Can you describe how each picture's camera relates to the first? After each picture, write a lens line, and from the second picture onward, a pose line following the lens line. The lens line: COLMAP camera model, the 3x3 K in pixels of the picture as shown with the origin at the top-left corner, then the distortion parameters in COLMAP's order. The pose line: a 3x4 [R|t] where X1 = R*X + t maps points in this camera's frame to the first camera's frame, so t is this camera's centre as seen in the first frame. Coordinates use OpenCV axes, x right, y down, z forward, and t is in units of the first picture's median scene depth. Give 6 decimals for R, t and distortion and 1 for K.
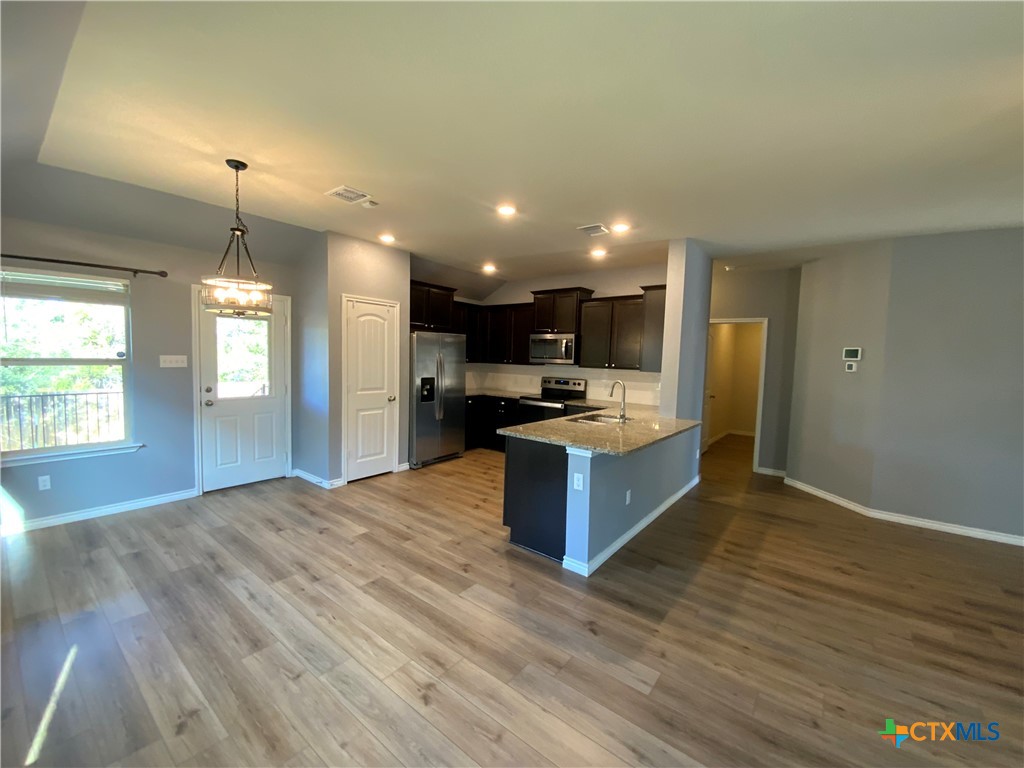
lens RADIAL K [[411.6, 0, 512.0], [0, 411.6, 384.0], [0, 0, 1]] dist [0.028320, -0.021463]
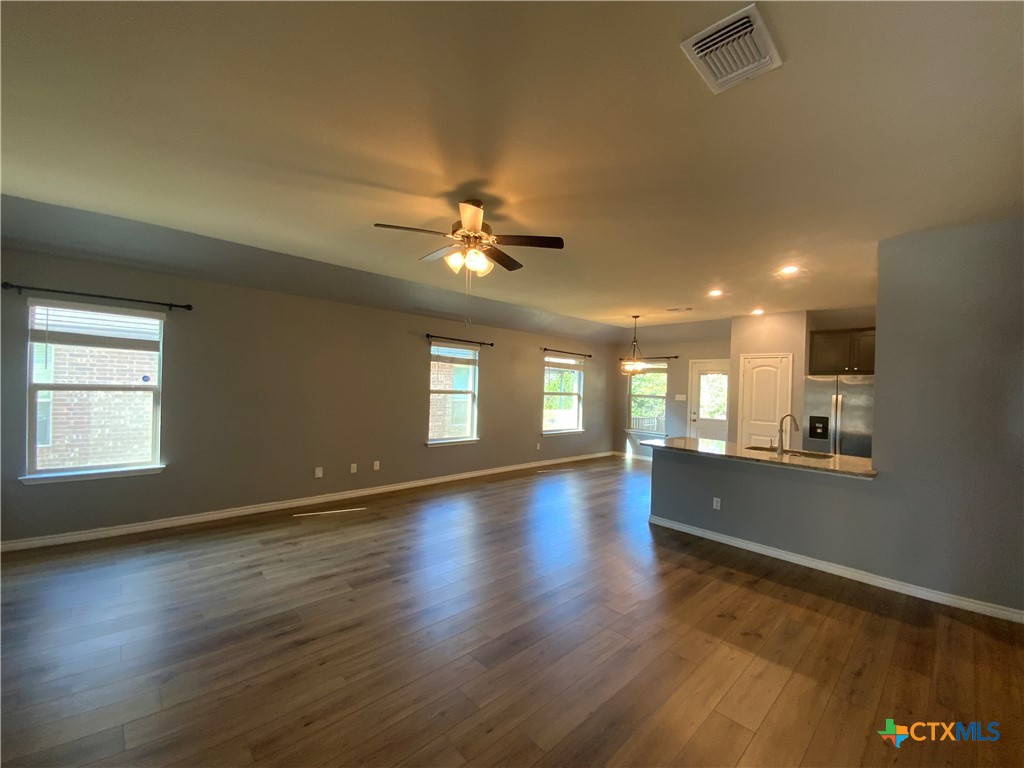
lens RADIAL K [[411.6, 0, 512.0], [0, 411.6, 384.0], [0, 0, 1]] dist [0.028320, -0.021463]
pose [[-0.151852, -0.036754, -0.987720, 0.993294], [-0.103392, 0.994417, -0.021108, 0.006054], [0.982981, 0.098917, -0.154804, 0.348872]]
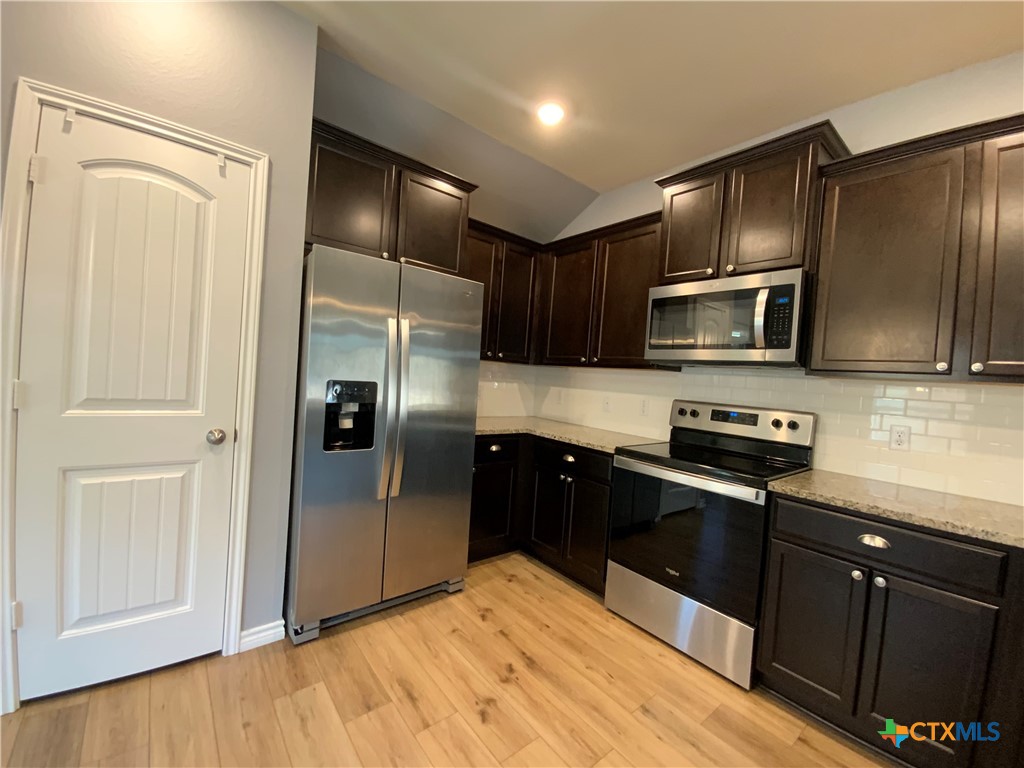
lens RADIAL K [[411.6, 0, 512.0], [0, 411.6, 384.0], [0, 0, 1]] dist [0.028320, -0.021463]
pose [[0.975765, 0.045589, -0.214018, 0.005560], [-0.058201, 0.996897, -0.053000, -0.002315], [0.210938, 0.064172, 0.975391, 0.665321]]
